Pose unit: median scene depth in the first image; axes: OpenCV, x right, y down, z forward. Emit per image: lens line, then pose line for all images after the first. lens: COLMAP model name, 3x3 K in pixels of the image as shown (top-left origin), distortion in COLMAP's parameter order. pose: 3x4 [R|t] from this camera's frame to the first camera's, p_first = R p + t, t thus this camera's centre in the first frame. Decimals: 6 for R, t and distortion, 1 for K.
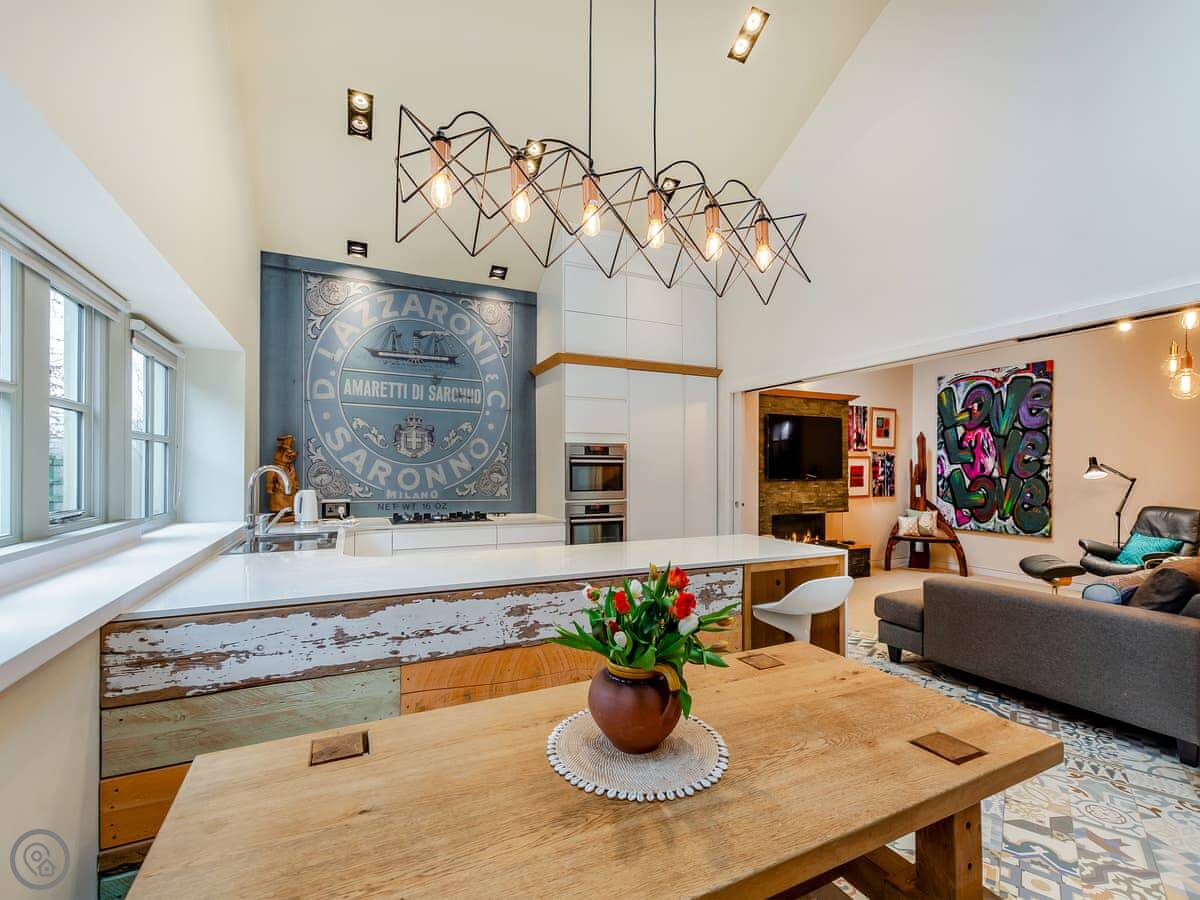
lens RADIAL K [[528.6, 0, 587.3], [0, 528.6, 470.8], [0, 0, 1]] dist [0.004954, -0.001364]
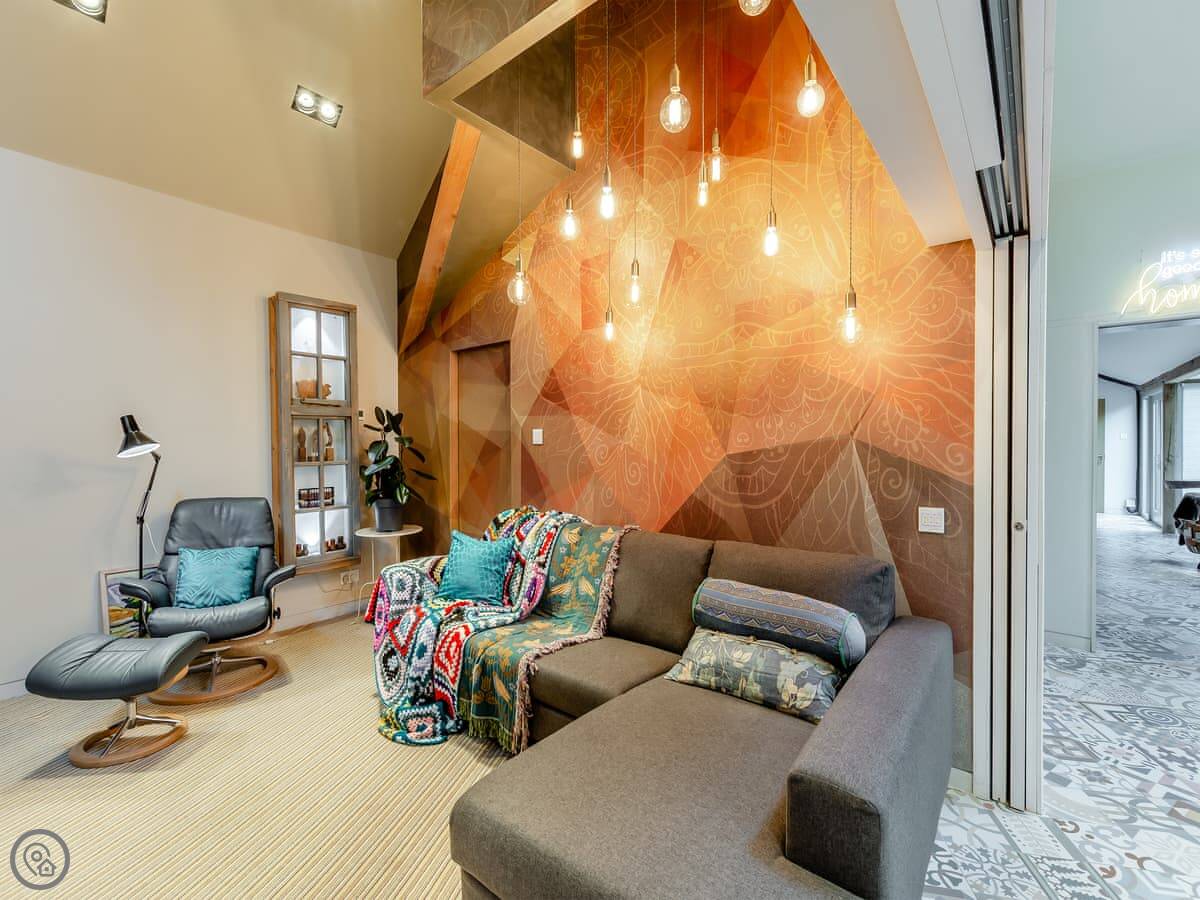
lens RADIAL K [[528.6, 0, 599.9], [0, 528.6, 446.2], [0, 0, 1]] dist [0.004954, -0.001364]
pose [[-0.452967, -0.007682, 0.891494, 0.236677], [0.004616, 0.999929, 0.010961, 0.000647], [-0.891516, 0.009080, -0.452899, 0.664257]]
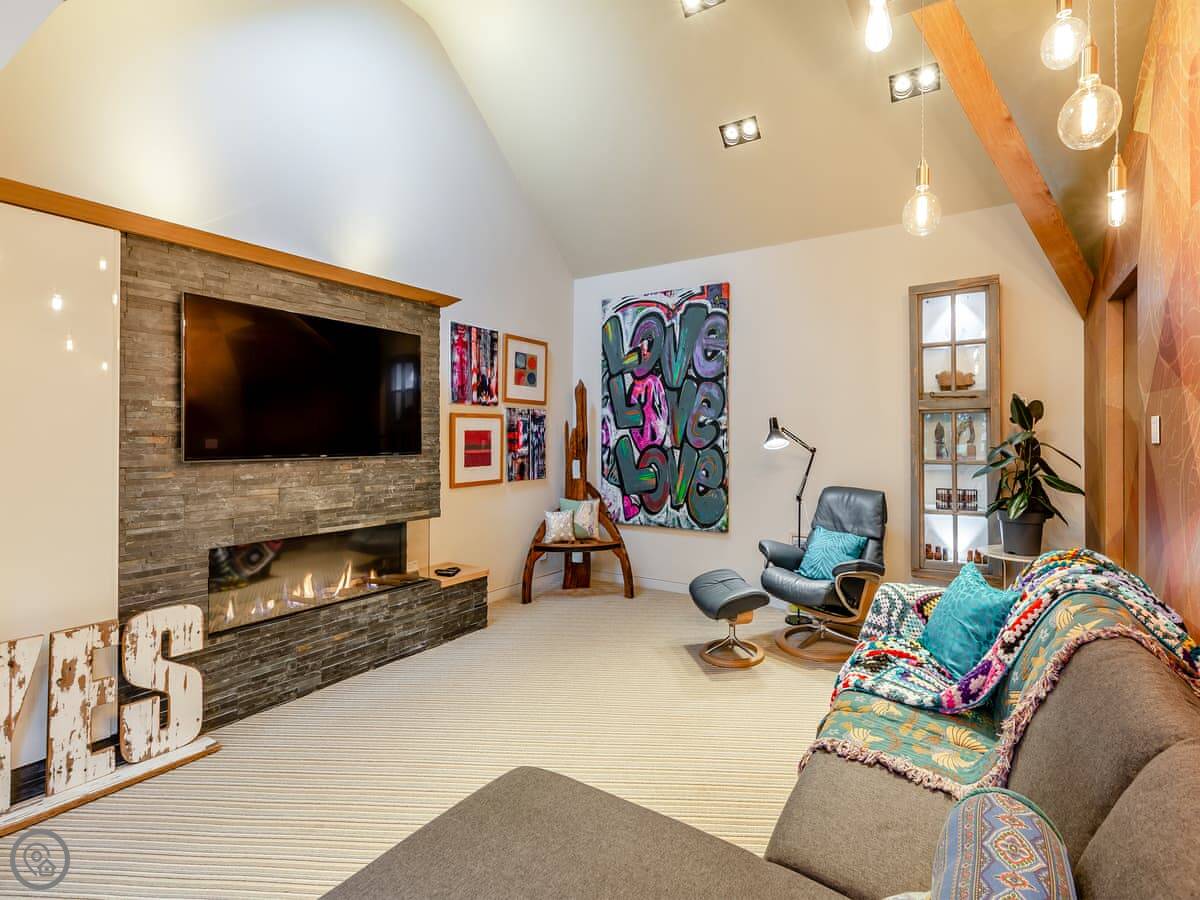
lens RADIAL K [[554.7, 0, 690.6], [0, 554.7, 433.9], [0, 0, 1]] dist [0.004901, 0.001706]
pose [[0.797772, 0.002717, 0.602953, 0.351797], [0.003007, 0.999959, -0.008484, 0.000495], [-0.602952, 0.008582, 0.797731, 0.397415]]
